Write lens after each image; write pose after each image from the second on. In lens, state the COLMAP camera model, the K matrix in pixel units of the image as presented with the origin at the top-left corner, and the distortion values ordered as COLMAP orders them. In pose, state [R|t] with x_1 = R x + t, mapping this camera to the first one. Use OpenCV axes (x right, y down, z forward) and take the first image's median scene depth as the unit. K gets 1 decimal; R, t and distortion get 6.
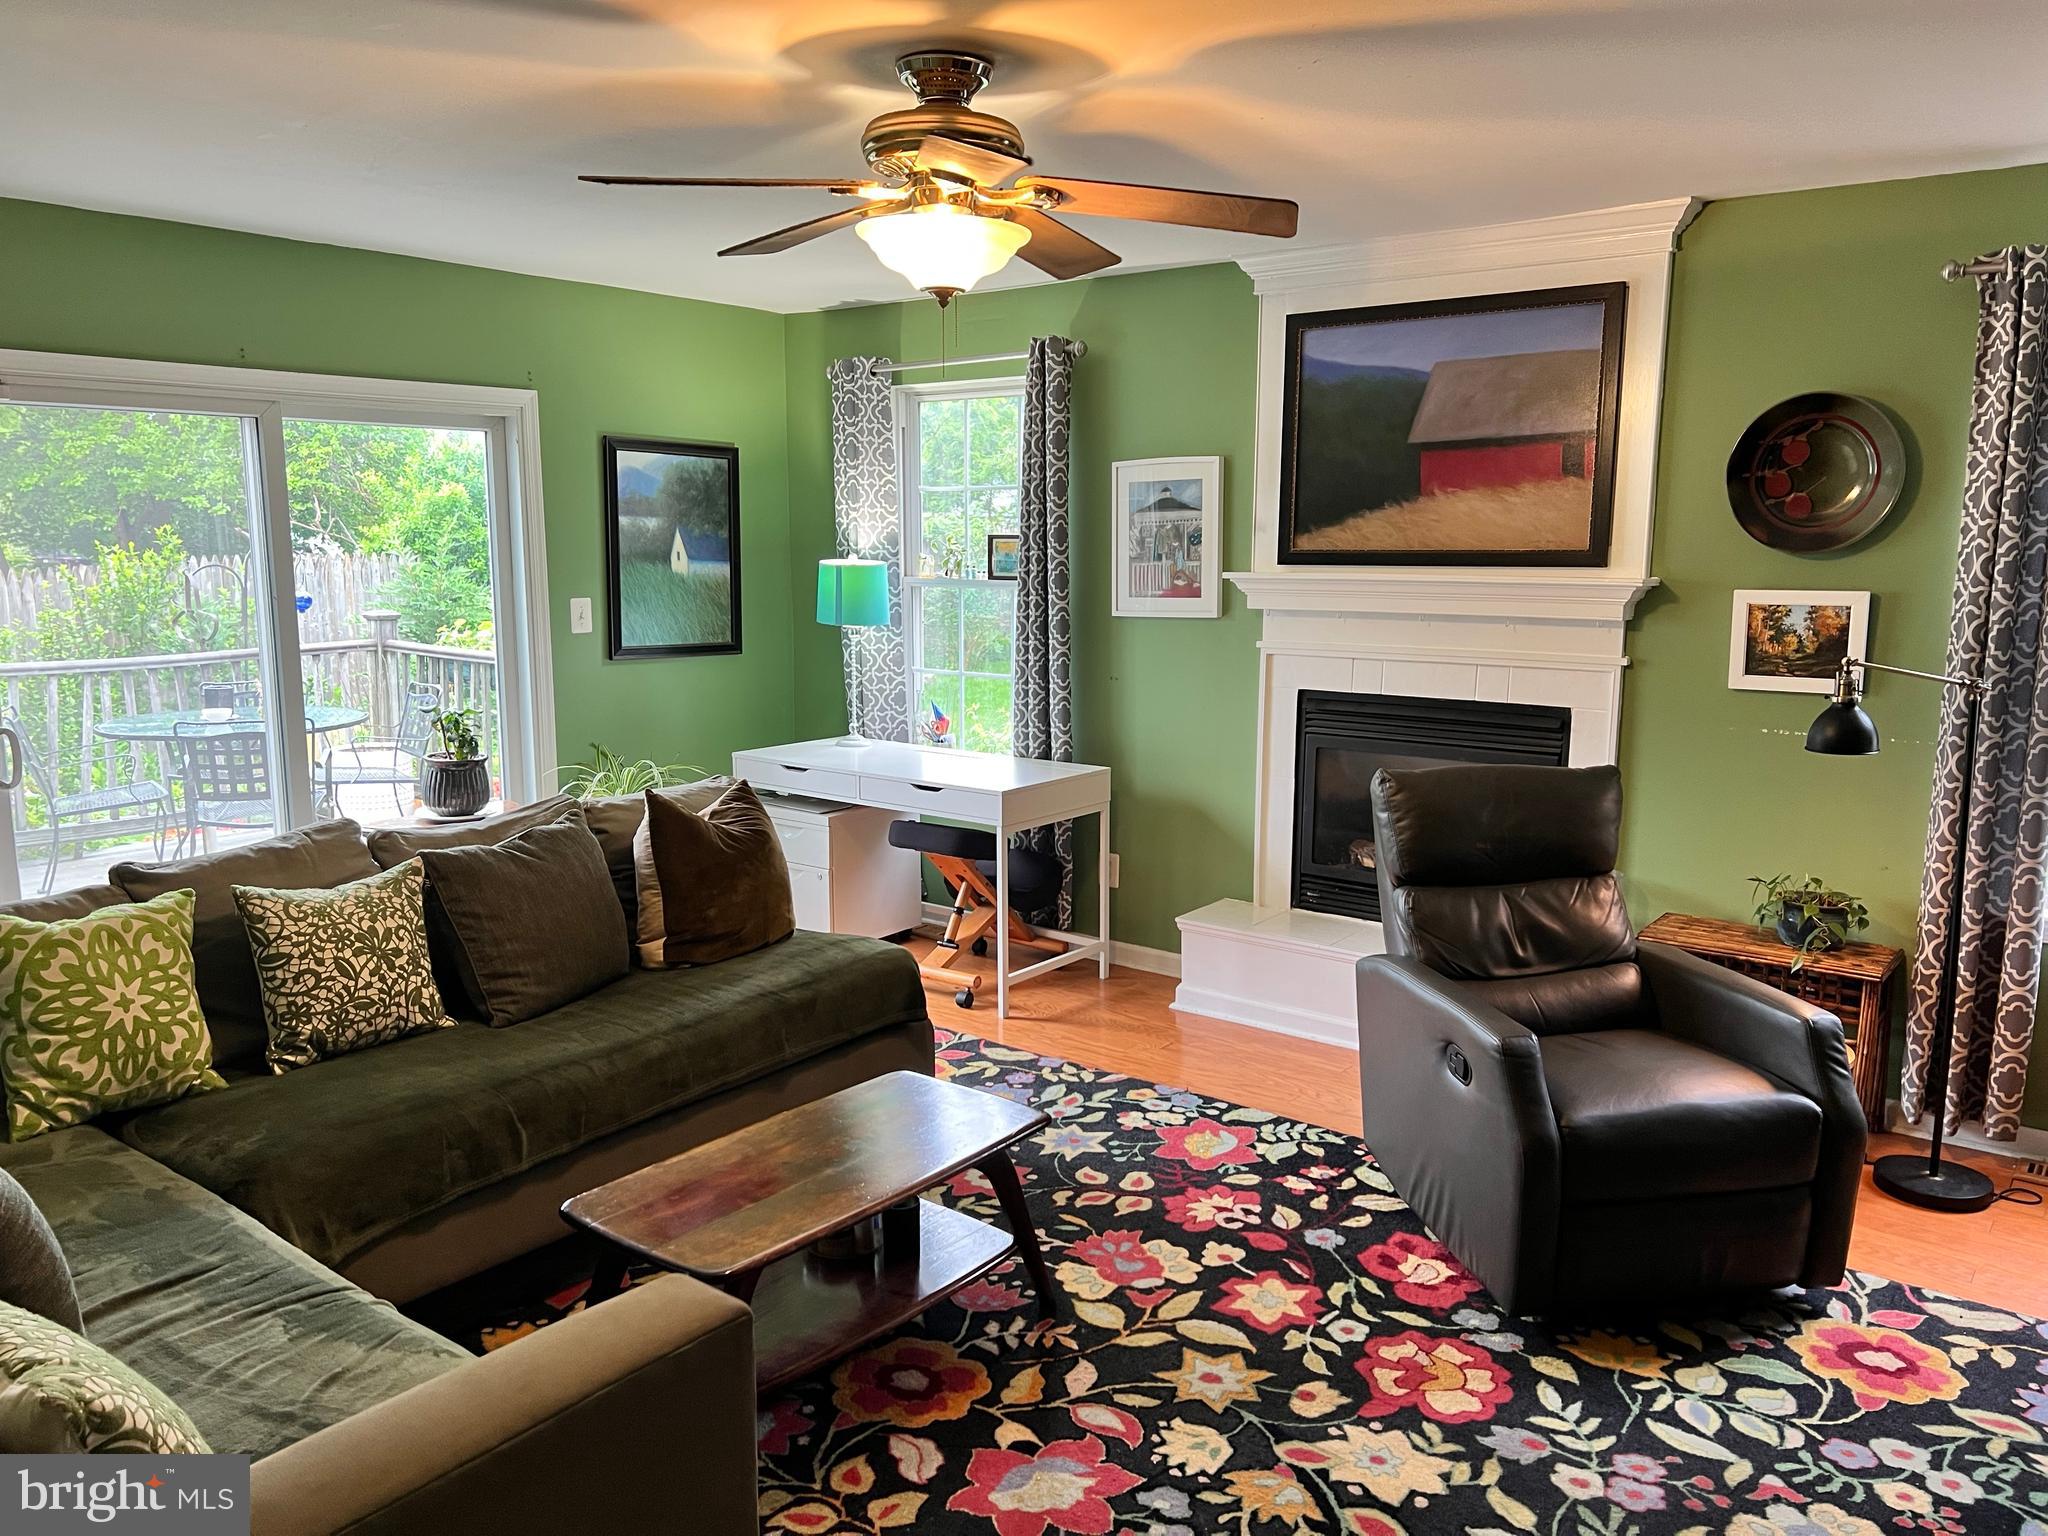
lens RADIAL K [[1540.2, 0, 1020.8], [0, 1540.2, 769.1], [0, 0, 1]] dist [0.051876, -0.040591]
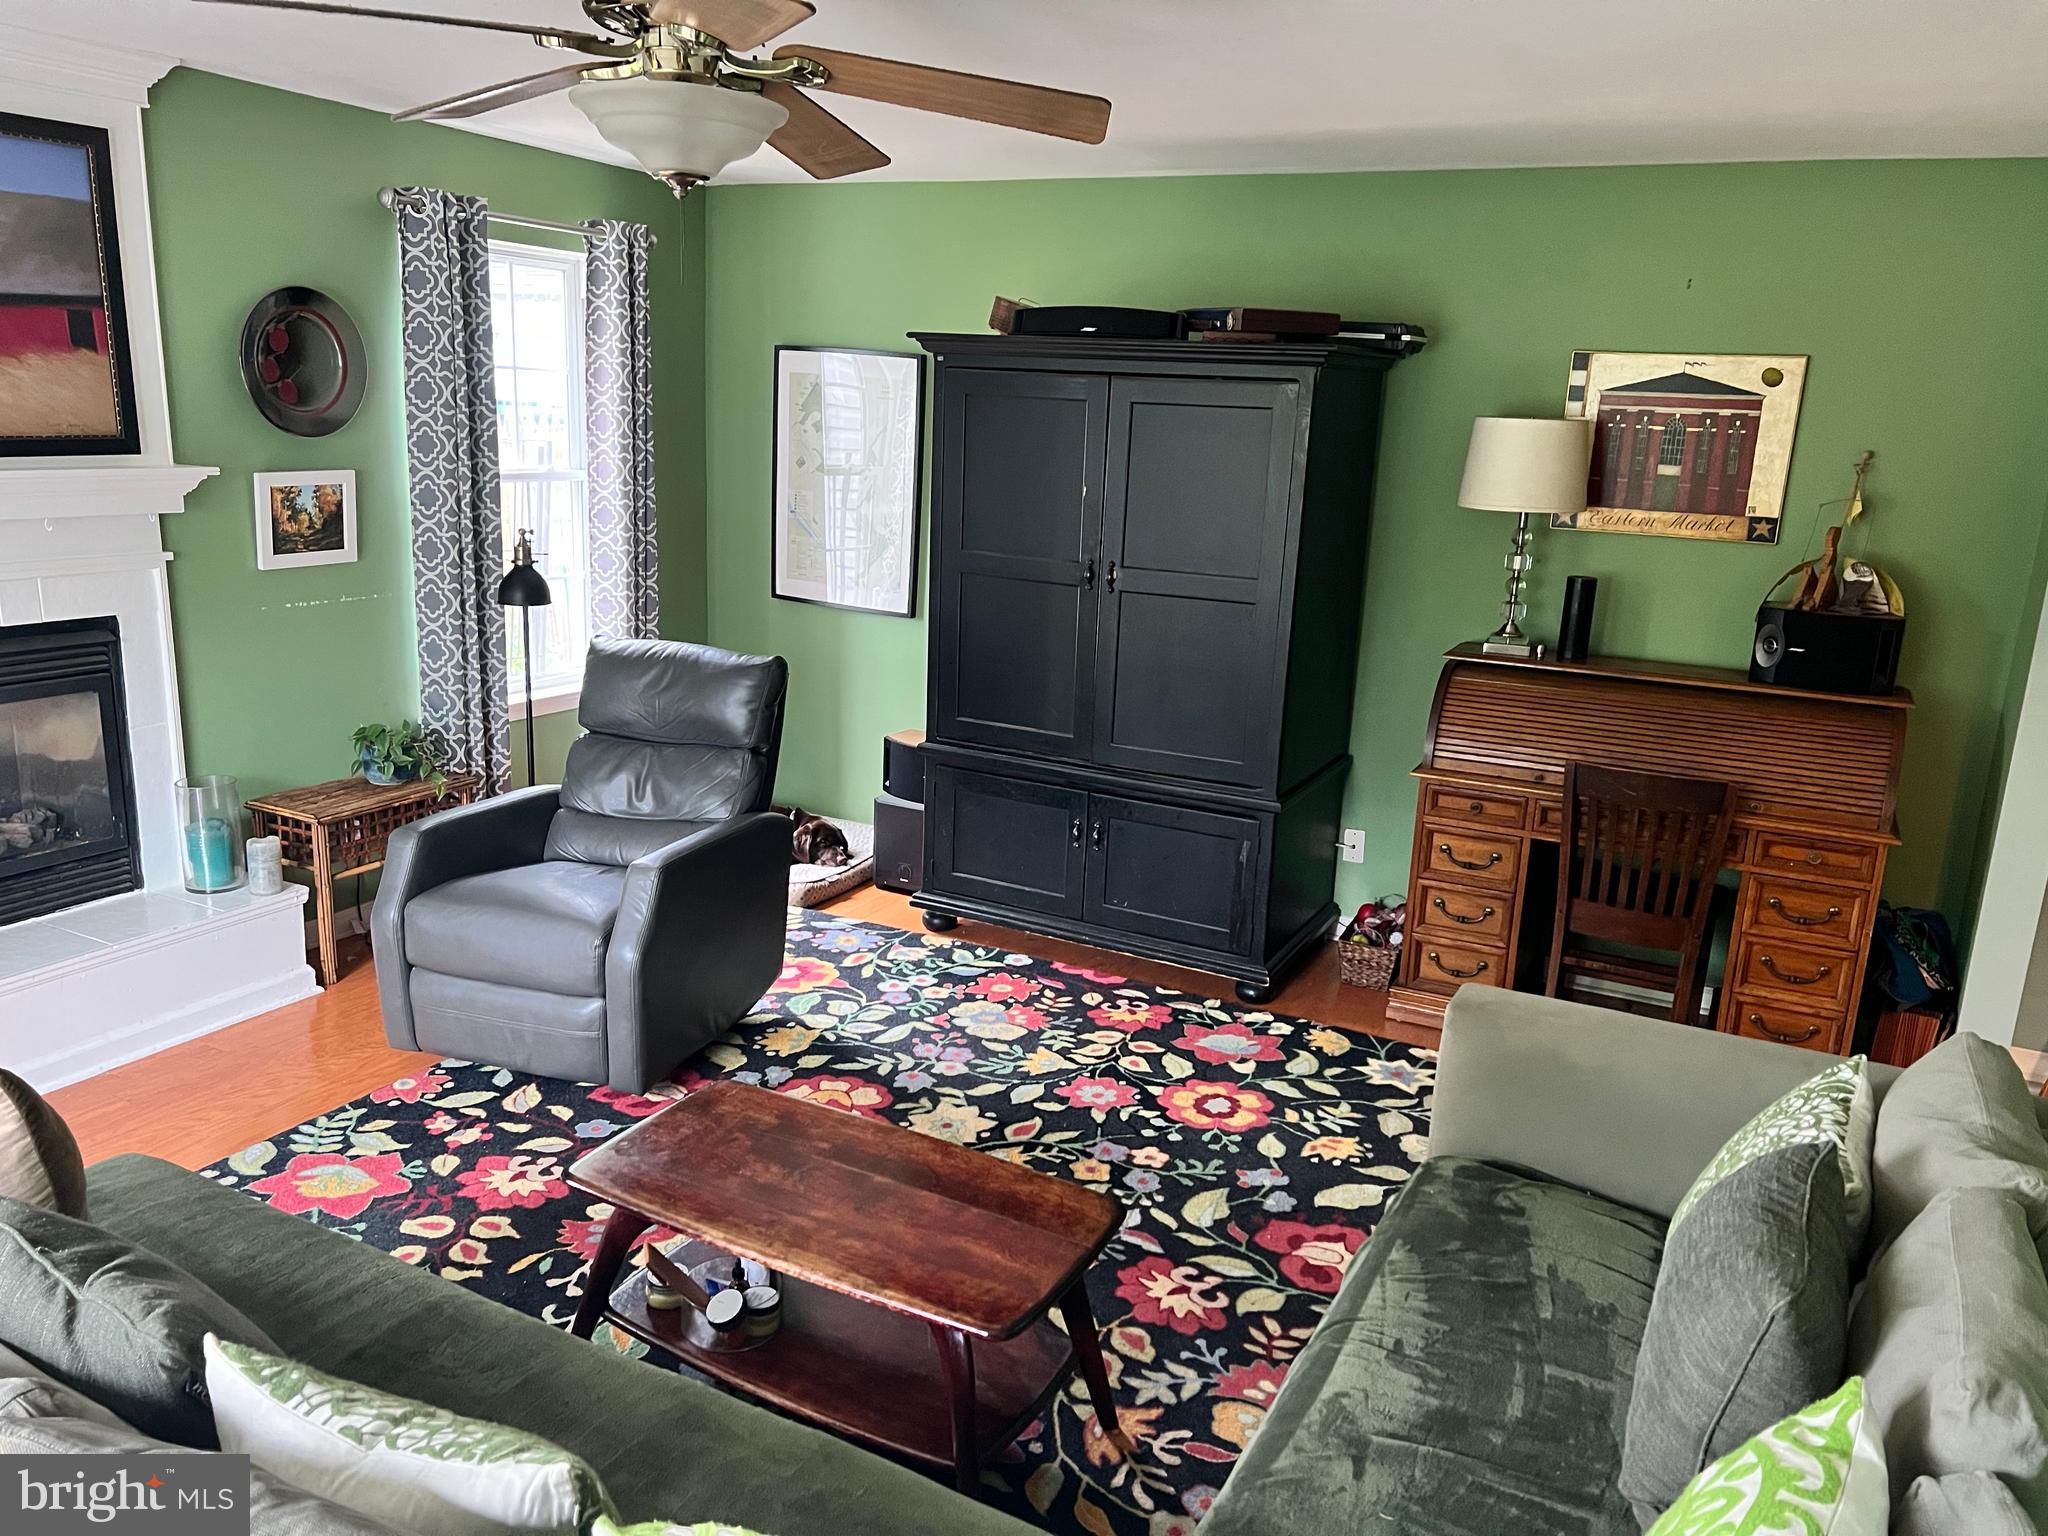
lens RADIAL K [[1540.2, 0, 1019.2], [0, 1540.2, 776.5], [0, 0, 1]] dist [0.051876, -0.040591]
pose [[-0.188869, -0.247012, 0.950428, -0.726868], [0.106119, 0.957046, 0.269819, -0.162804], [-0.976252, 0.151819, -0.154543, 0.769719]]
